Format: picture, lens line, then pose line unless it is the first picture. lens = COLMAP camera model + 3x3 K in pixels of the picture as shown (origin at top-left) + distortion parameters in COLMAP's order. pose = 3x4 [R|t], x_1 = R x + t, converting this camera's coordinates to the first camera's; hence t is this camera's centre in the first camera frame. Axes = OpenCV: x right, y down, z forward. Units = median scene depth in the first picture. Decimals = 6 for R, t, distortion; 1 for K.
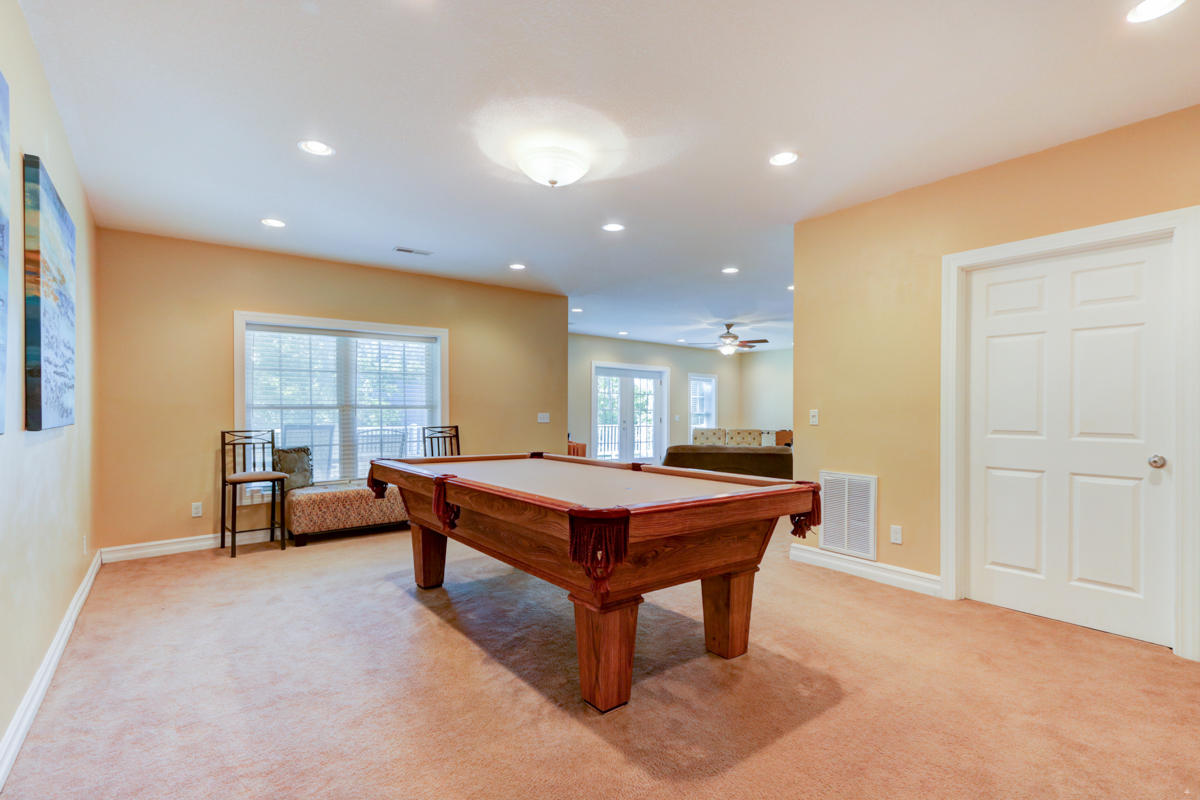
lens RADIAL K [[555.4, 0, 597.9], [0, 555.4, 416.0], [0, 0, 1]] dist [0.000302, 0.000154]
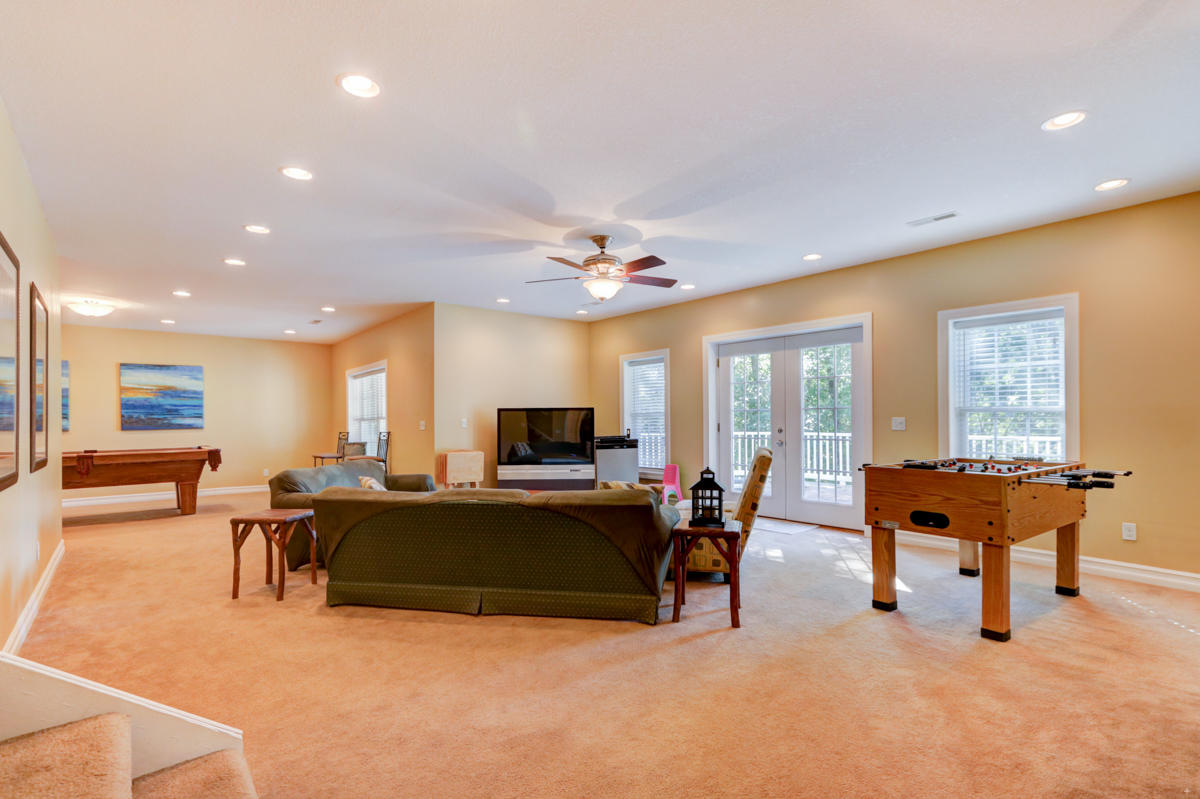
lens RADIAL K [[555.4, 0, 597.9], [0, 555.4, 415.5], [0, 0, 1]] dist [0.000302, 0.000154]
pose [[0.037581, -0.016521, -0.999157, 0.593659], [0.007538, 0.999840, -0.016248, 0.002655], [0.999265, -0.006921, 0.037699, 0.796366]]
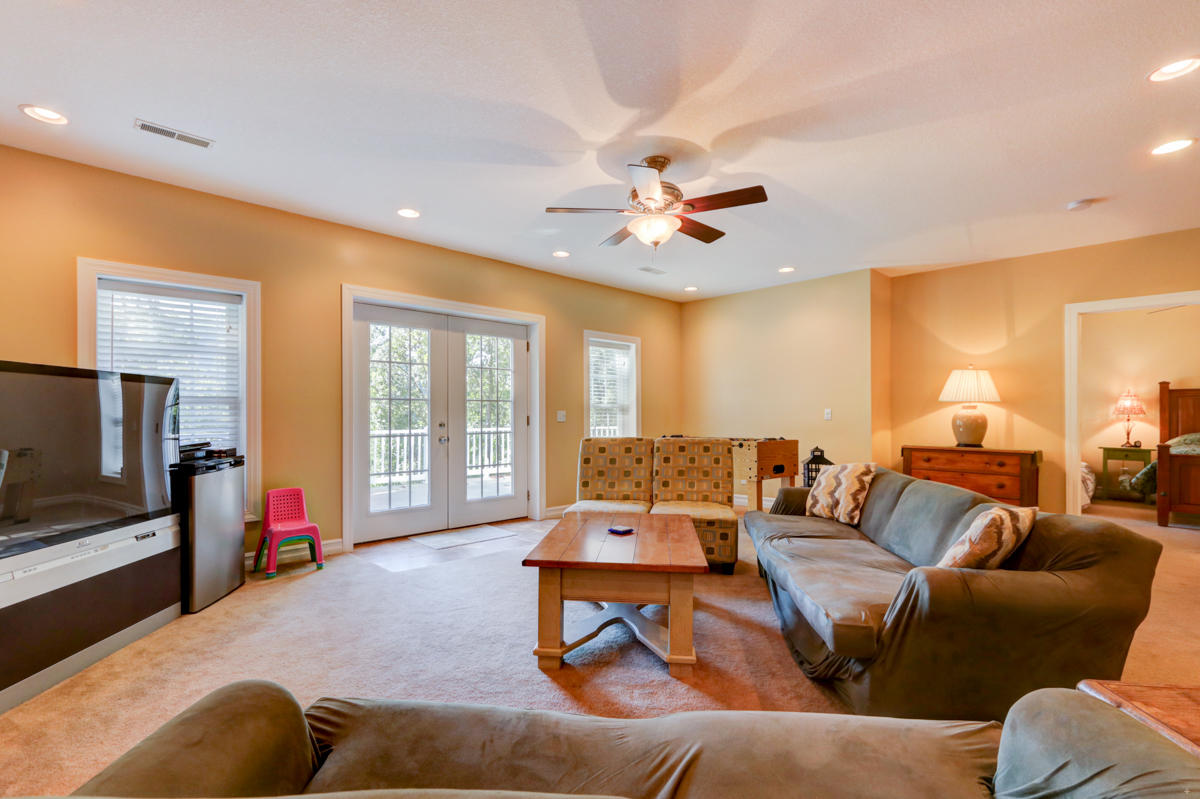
lens RADIAL K [[555.4, 0, 597.9], [0, 555.4, 415.5], [0, 0, 1]] dist [0.000302, 0.000154]
pose [[0.993043, -0.013438, 0.116985, 0.124630], [0.013122, 0.999908, 0.003470, 0.002048], [-0.117021, -0.001911, 0.993128, 0.521913]]
